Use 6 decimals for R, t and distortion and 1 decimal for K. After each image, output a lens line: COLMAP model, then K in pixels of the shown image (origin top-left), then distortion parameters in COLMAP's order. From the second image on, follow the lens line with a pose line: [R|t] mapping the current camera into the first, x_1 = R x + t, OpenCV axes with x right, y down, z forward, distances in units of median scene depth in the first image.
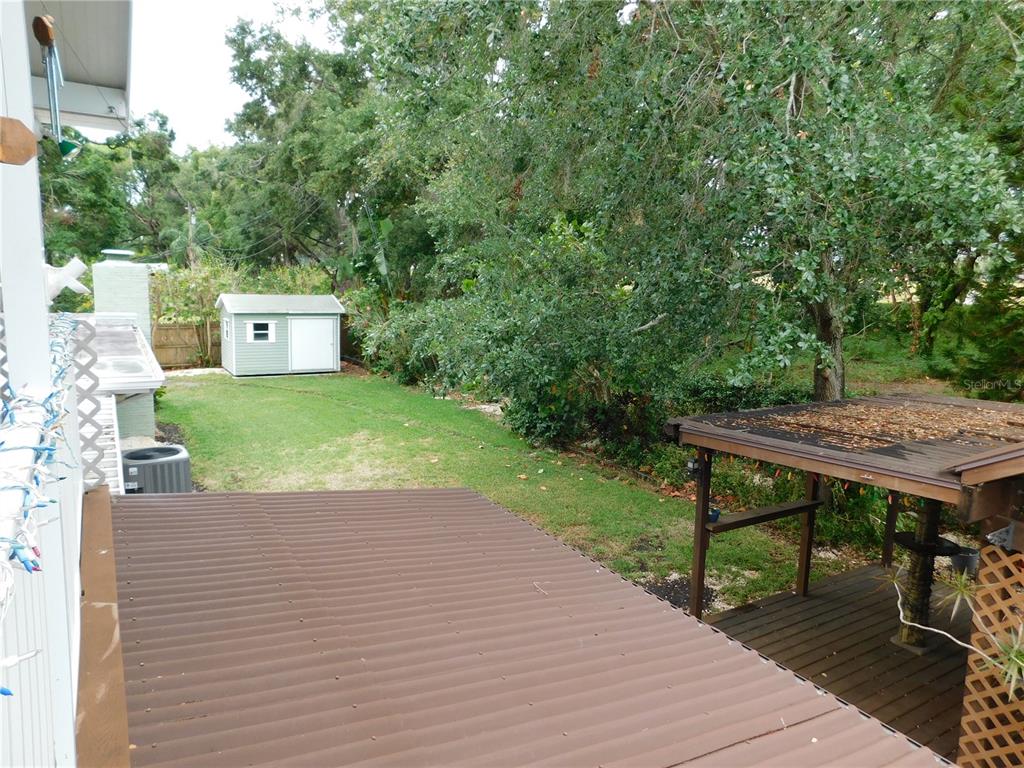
lens RADIAL K [[674.9, 0, 515.3], [0, 674.9, 385.2], [0, 0, 1]] dist [-0.064969, 0.052169]
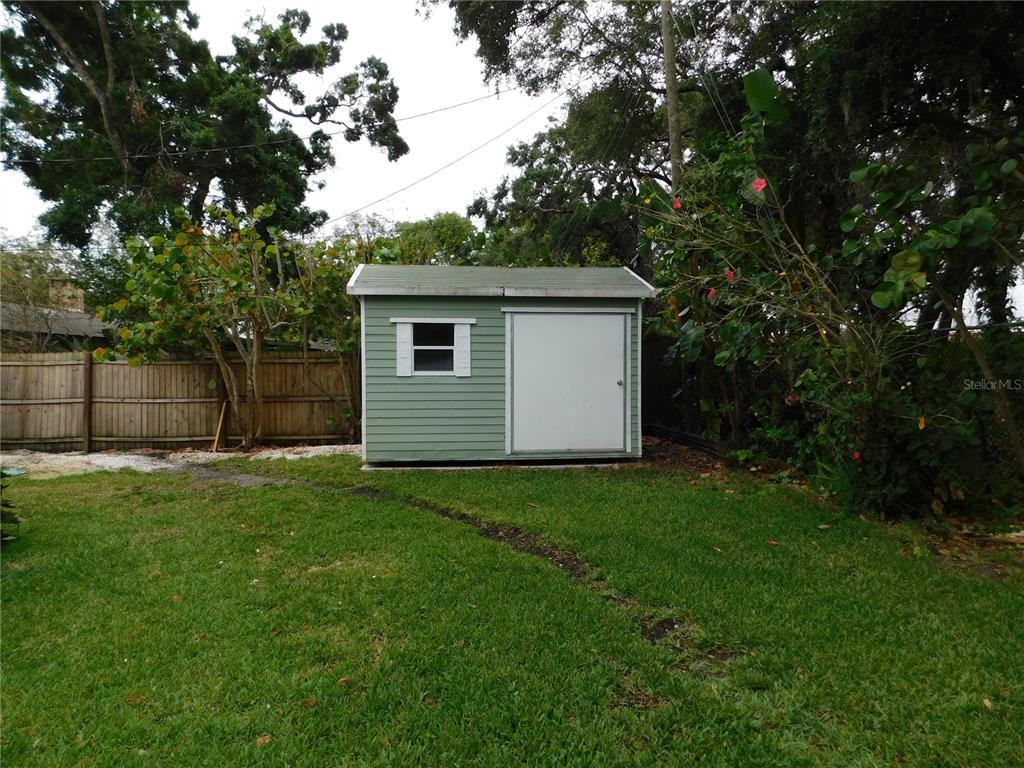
lens RADIAL K [[674.9, 0, 516.4], [0, 674.9, 387.0], [0, 0, 1]] dist [-0.064969, 0.052169]
pose [[0.902903, -0.021008, -0.429331, -0.172488], [-0.034211, 0.992124, -0.120495, -0.013520], [0.428481, 0.123483, 0.895073, 0.670737]]
